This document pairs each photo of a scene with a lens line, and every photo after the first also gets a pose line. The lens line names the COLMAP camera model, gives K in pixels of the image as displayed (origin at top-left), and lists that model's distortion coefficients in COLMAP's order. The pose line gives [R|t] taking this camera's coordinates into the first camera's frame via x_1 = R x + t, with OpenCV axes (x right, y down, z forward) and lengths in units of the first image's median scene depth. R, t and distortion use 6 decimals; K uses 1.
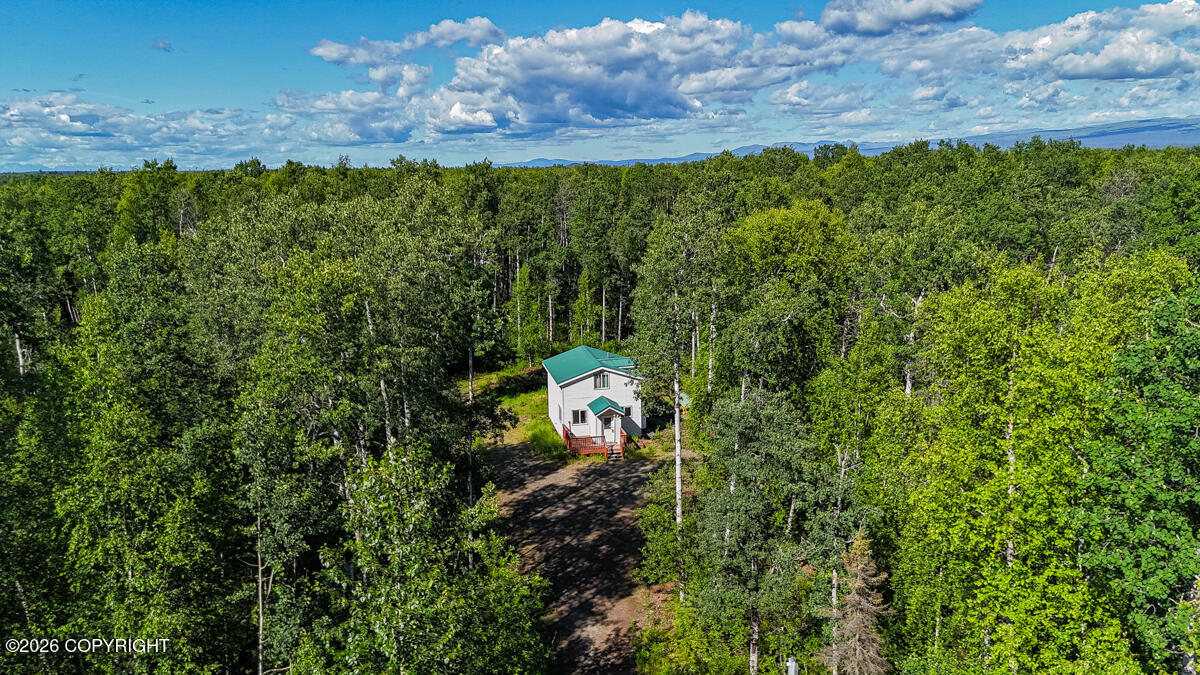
lens RADIAL K [[864.0, 0, 600.0], [0, 864.0, 337.5], [0, 0, 1]] dist [0.000065, 0.000030]
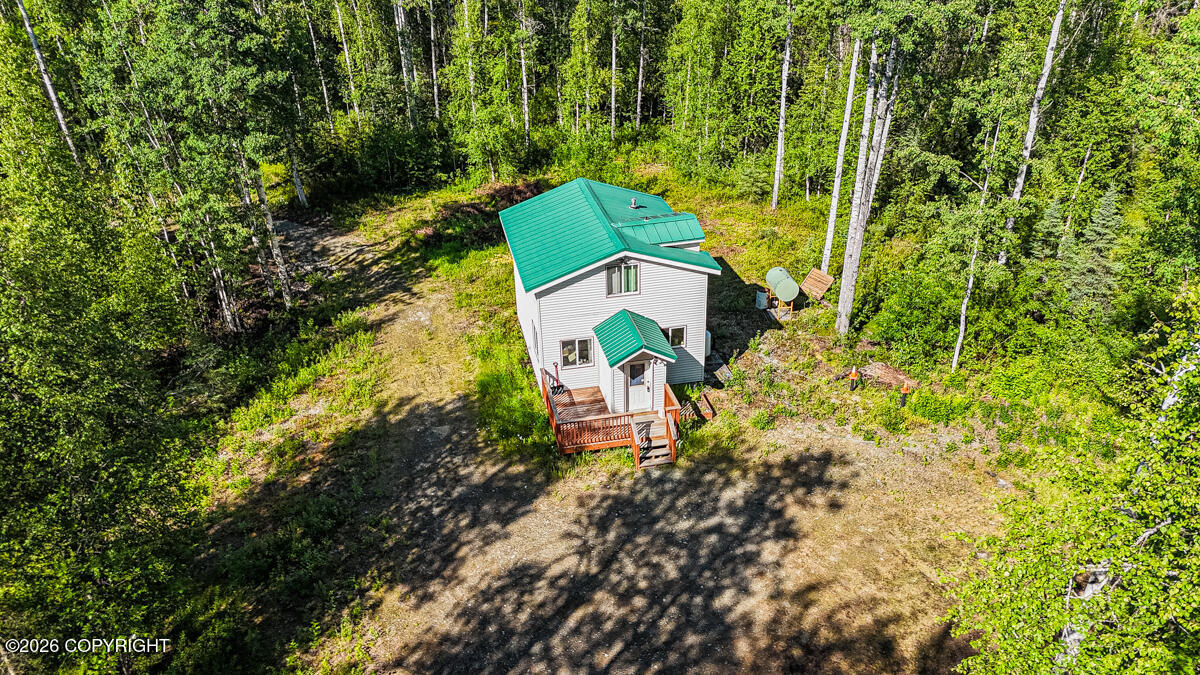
lens RADIAL K [[798.7, 0, 600.0], [0, 798.7, 337.5], [0, 0, 1]] dist [-0.003003, -0.000265]
pose [[0.999917, -0.012859, 0.000998, -0.011020], [0.011800, 0.943304, 0.331721, -0.059348], [-0.005207, -0.331682, 0.943377, 0.576534]]
